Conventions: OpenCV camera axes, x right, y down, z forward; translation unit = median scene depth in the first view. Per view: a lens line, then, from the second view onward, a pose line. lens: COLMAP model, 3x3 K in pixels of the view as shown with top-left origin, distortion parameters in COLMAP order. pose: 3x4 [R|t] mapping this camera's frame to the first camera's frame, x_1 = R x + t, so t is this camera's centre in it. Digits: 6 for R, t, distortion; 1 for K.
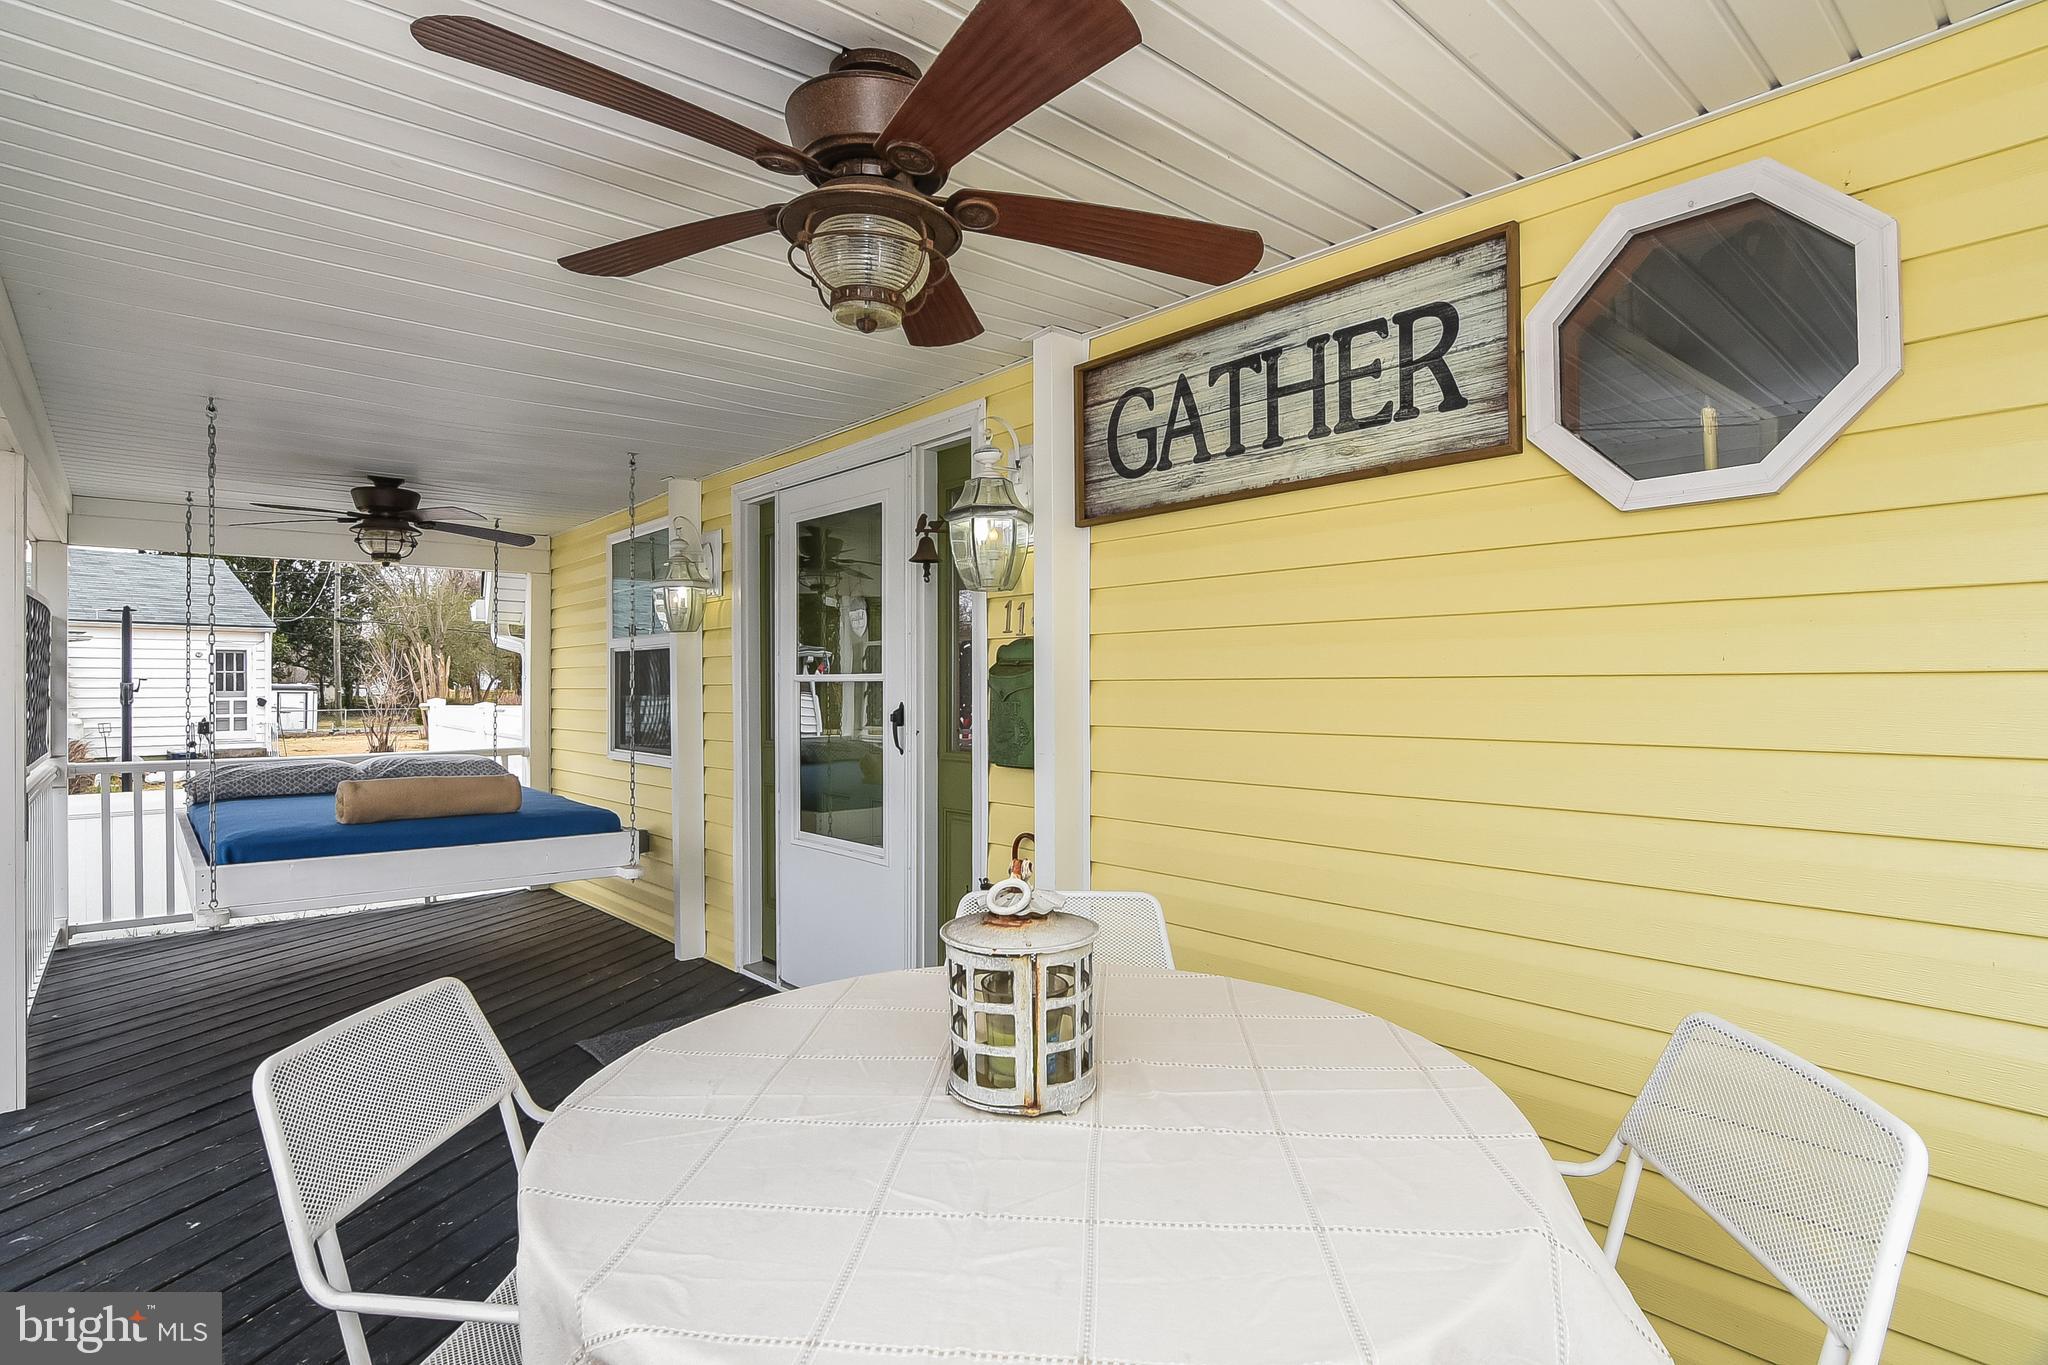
lens RADIAL K [[1019.7, 0, 1026.7], [0, 1019.7, 683.7], [0, 0, 1]] dist [-0.013937, 0.000392]
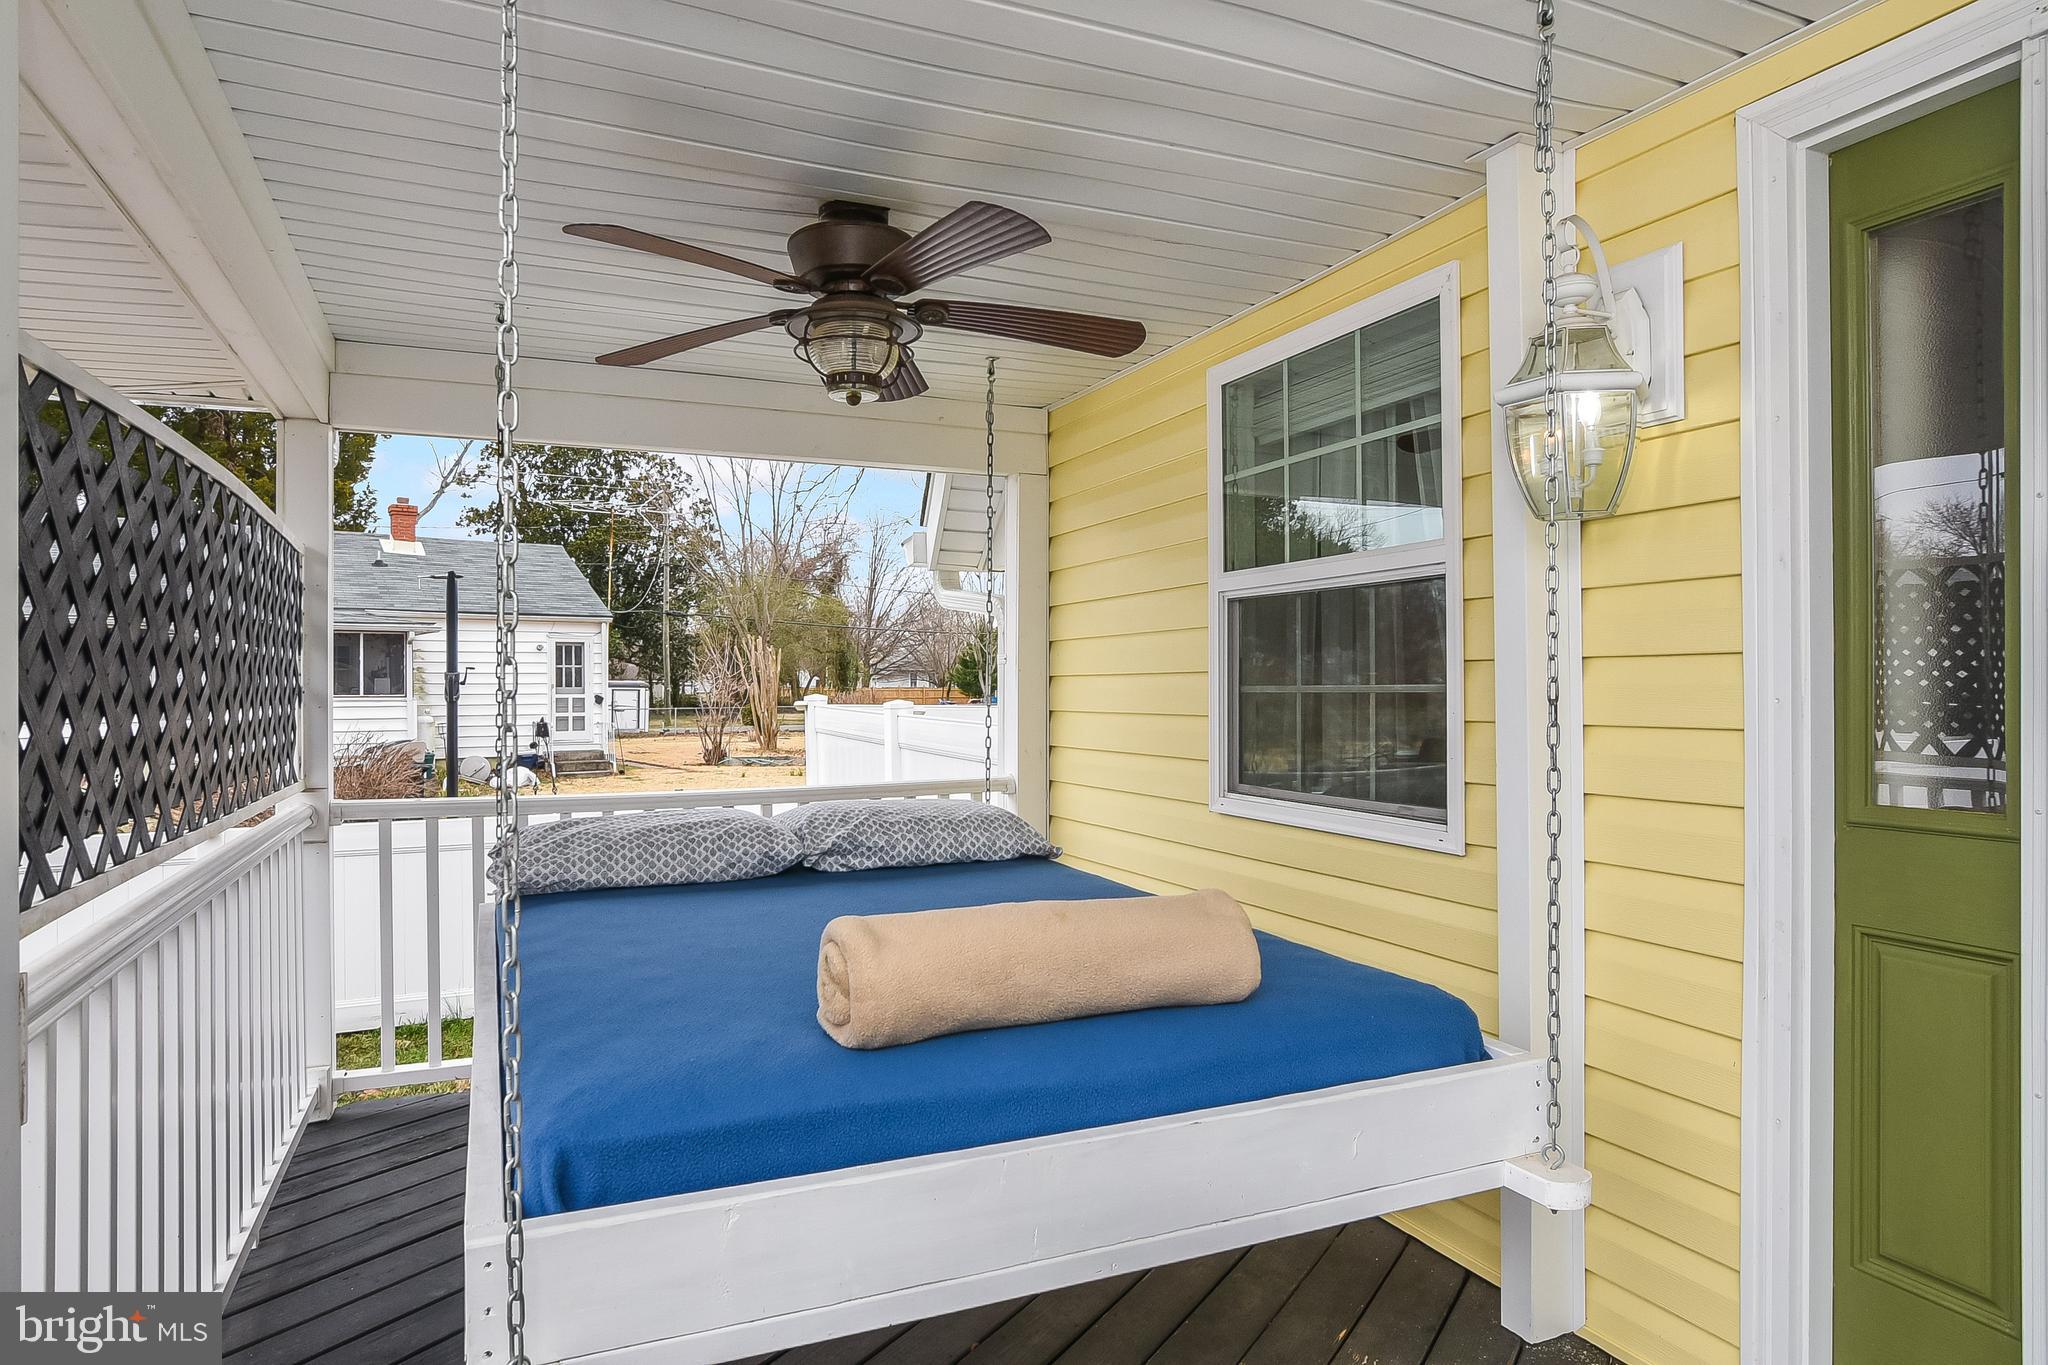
lens RADIAL K [[1112.9, 0, 1021.8], [0, 1112.9, 680.4], [0, 0, 1]] dist [-0.019292, 0.000048]
pose [[0.961037, -0.001081, -0.276417, -0.098737], [0.000536, 0.999998, -0.002045, 0.002781], [0.276419, 0.001817, 0.961035, 0.125645]]
